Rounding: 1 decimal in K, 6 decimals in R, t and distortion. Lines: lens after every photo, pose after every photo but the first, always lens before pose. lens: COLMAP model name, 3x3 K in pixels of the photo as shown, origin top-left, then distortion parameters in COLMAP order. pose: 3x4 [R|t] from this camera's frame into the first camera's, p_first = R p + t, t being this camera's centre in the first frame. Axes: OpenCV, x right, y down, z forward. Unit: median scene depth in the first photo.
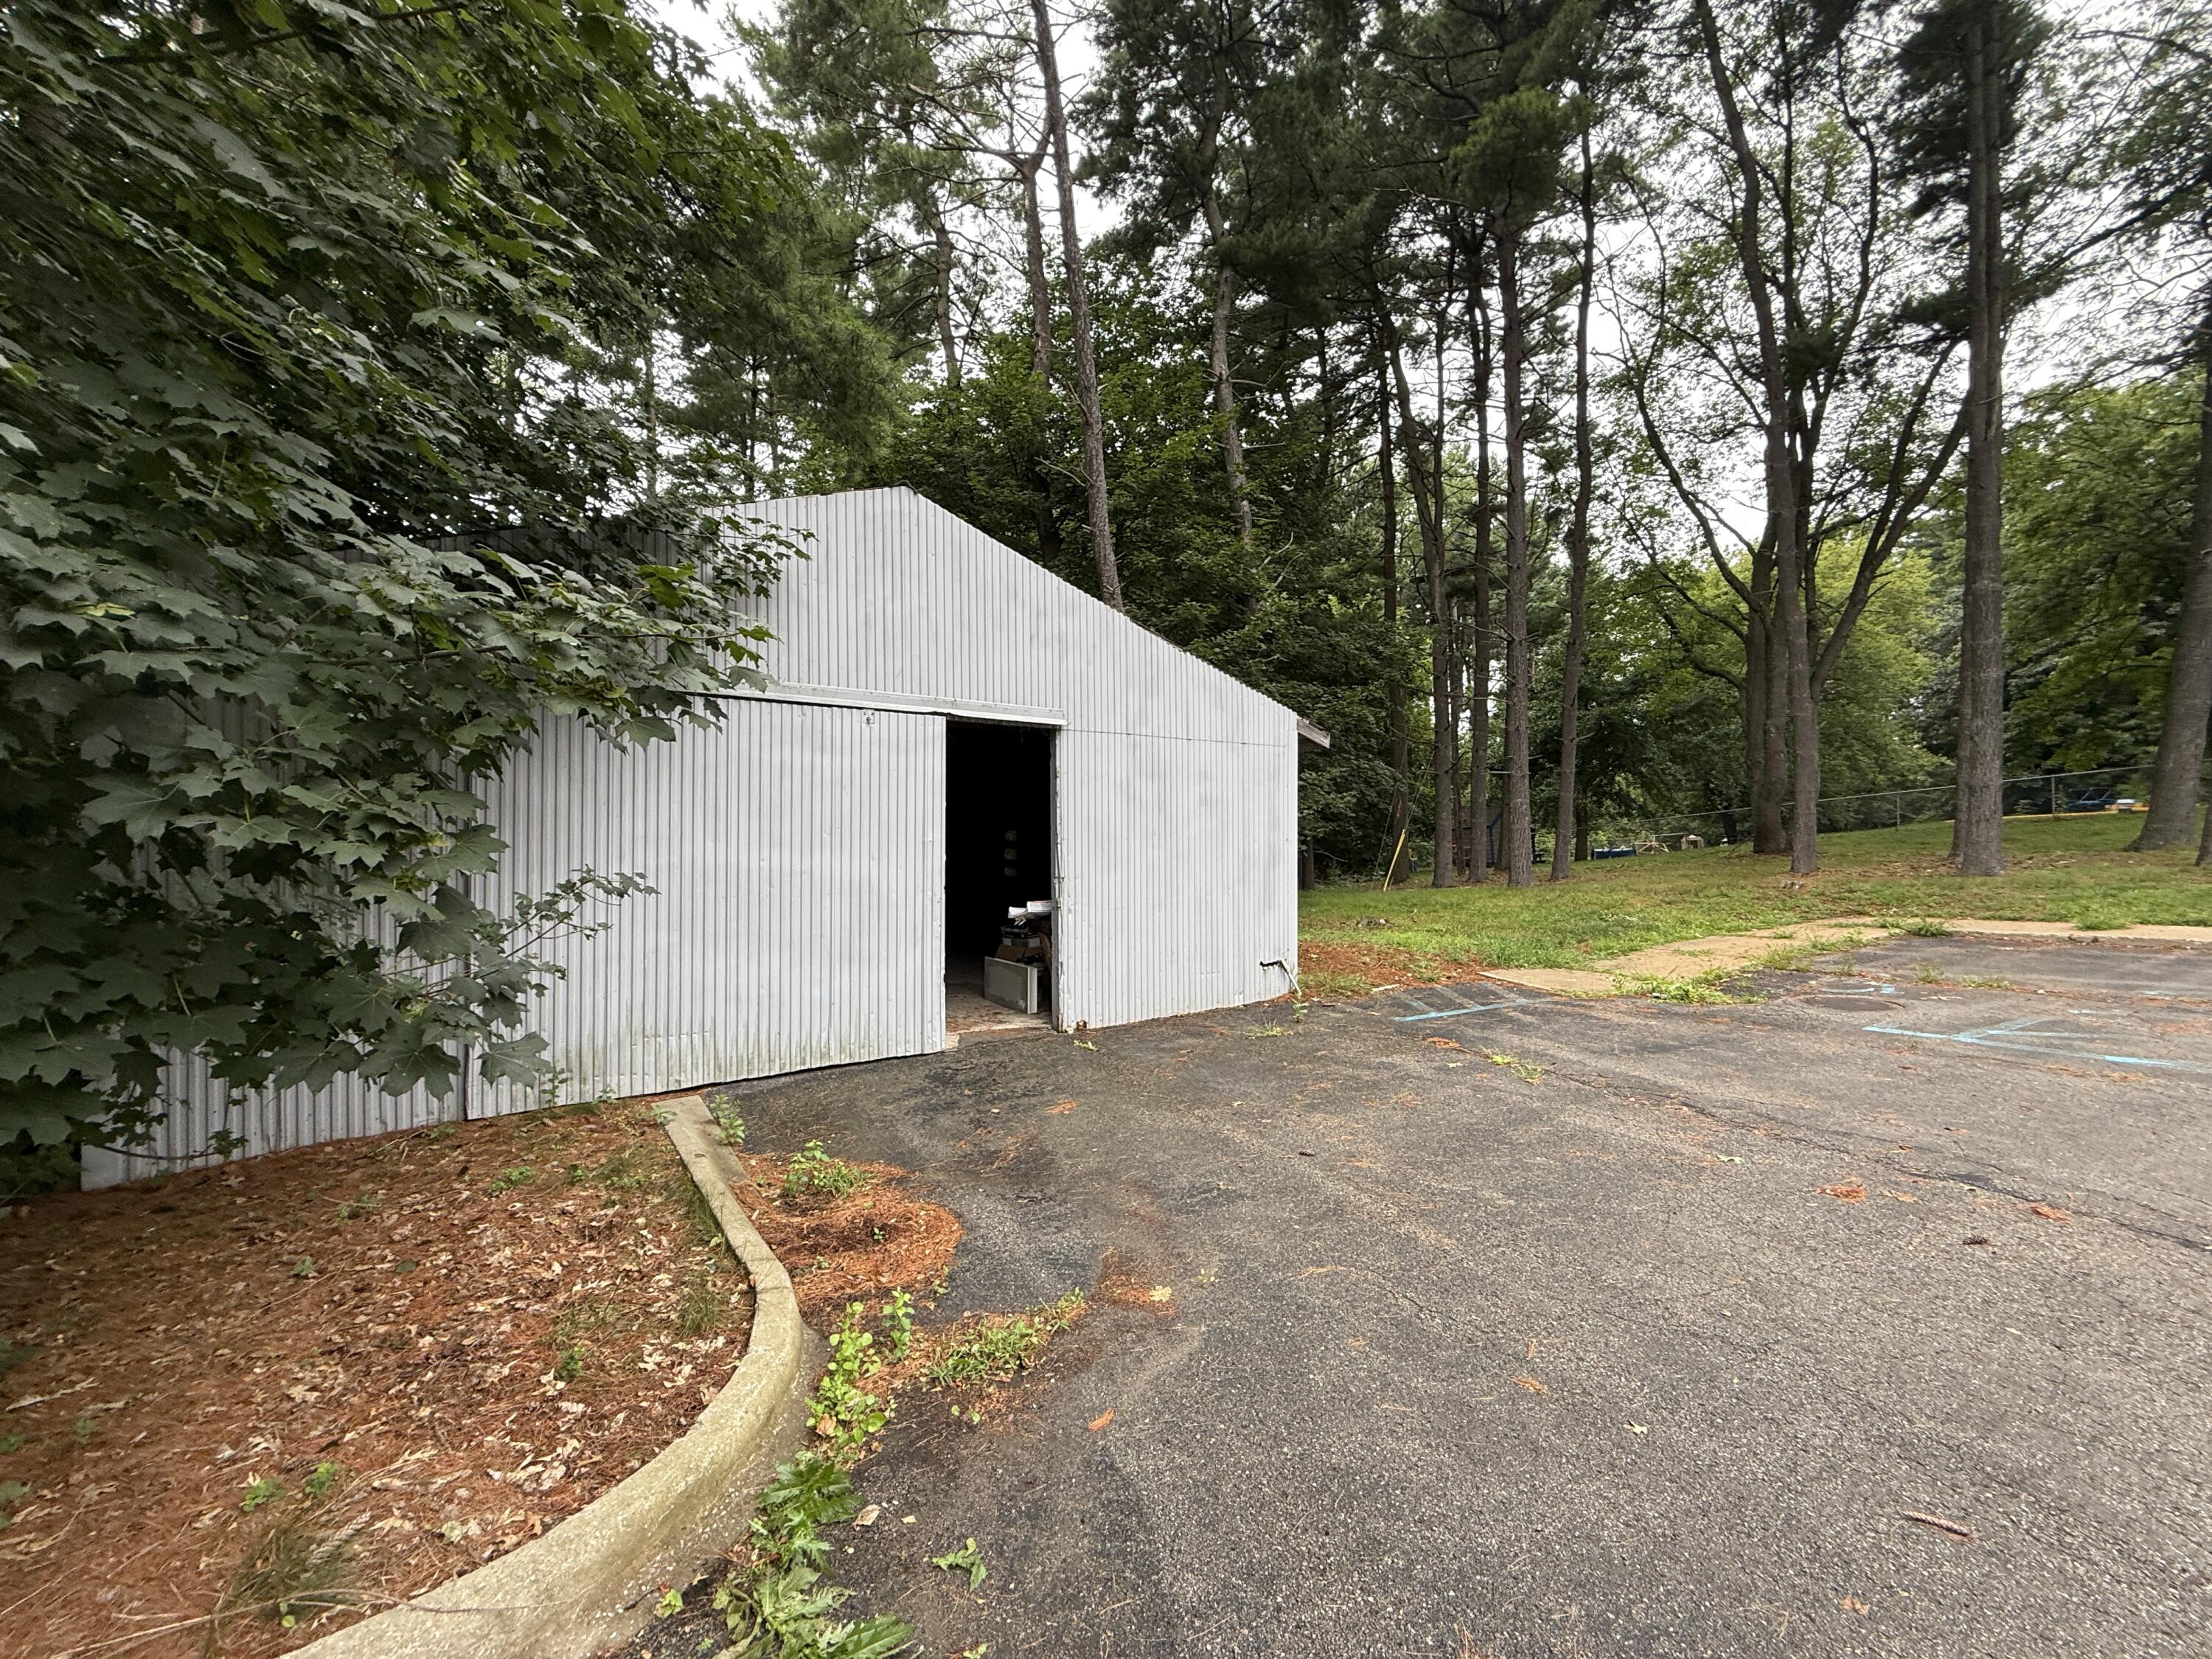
lens RADIAL K [[886.5, 0, 1104.2], [0, 886.5, 826.1], [0, 0, 1]] dist [0.001946, 0.000279]
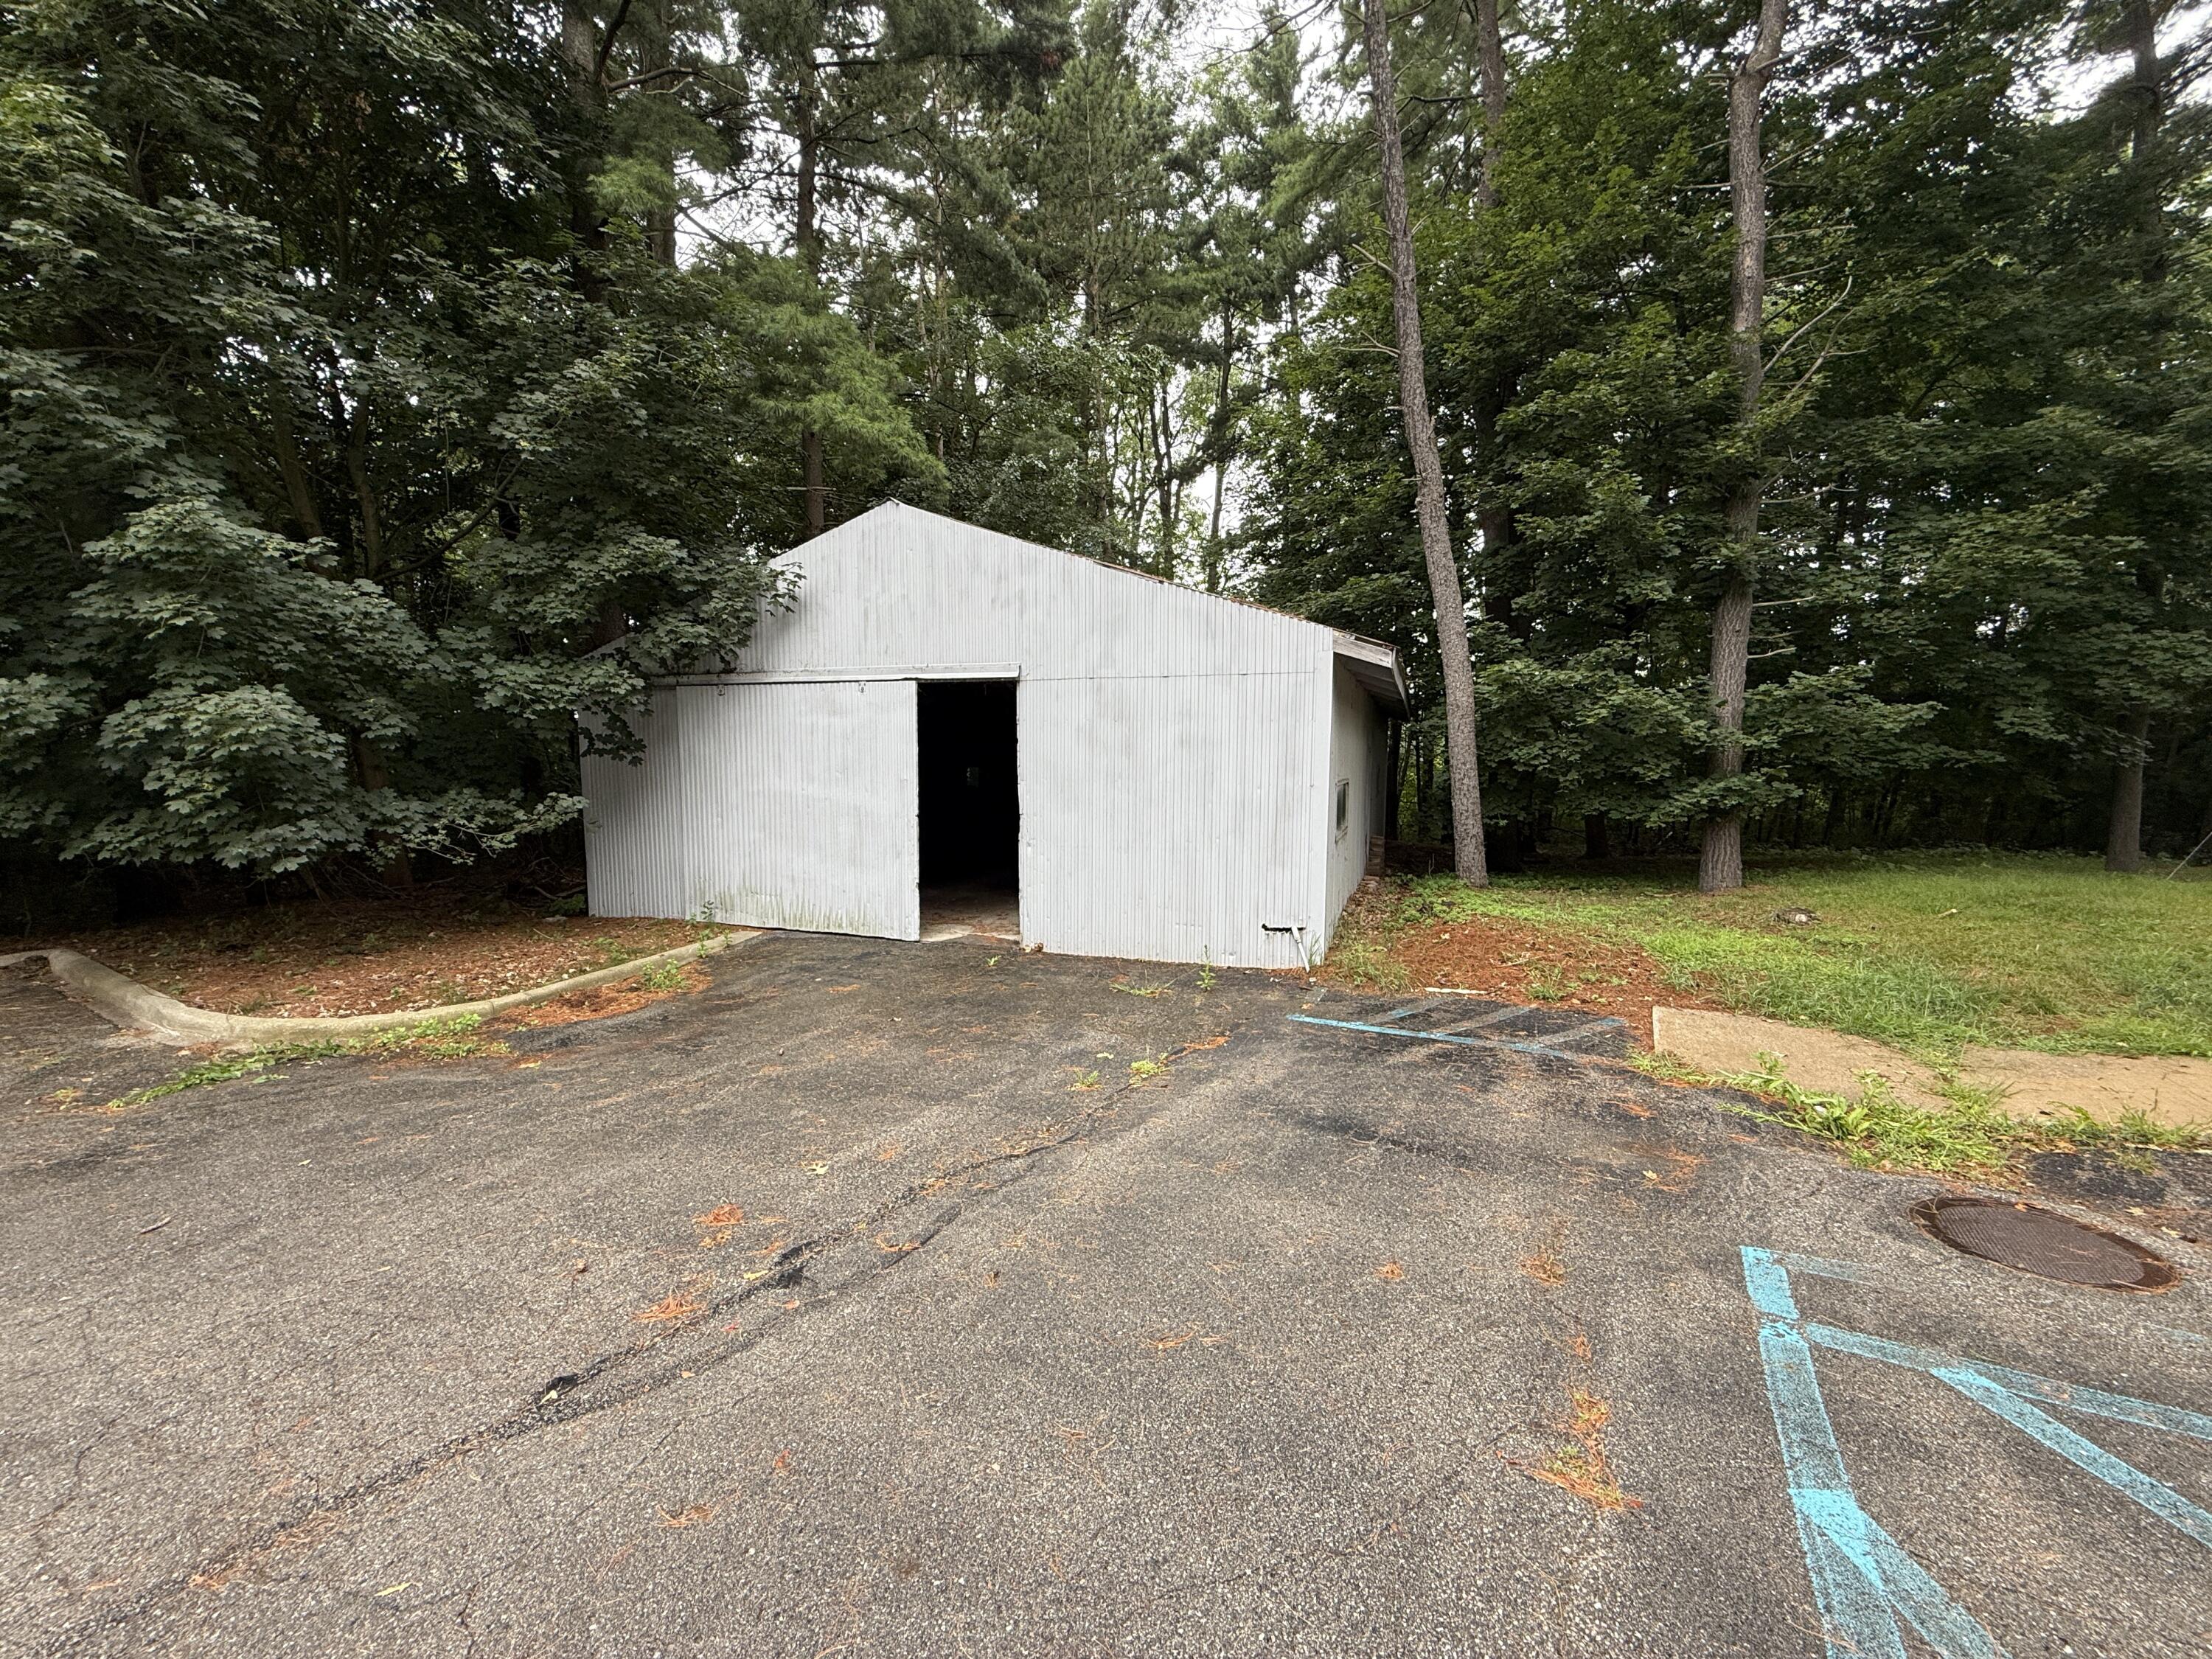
lens RADIAL K [[886.5, 0, 1104.2], [0, 886.5, 826.1], [0, 0, 1]] dist [0.001946, 0.000279]
pose [[0.584471, 0.072717, -0.808150, 0.902024], [0.008228, 0.995394, 0.095516, -0.032591], [0.811373, -0.062476, 0.581180, 0.418289]]
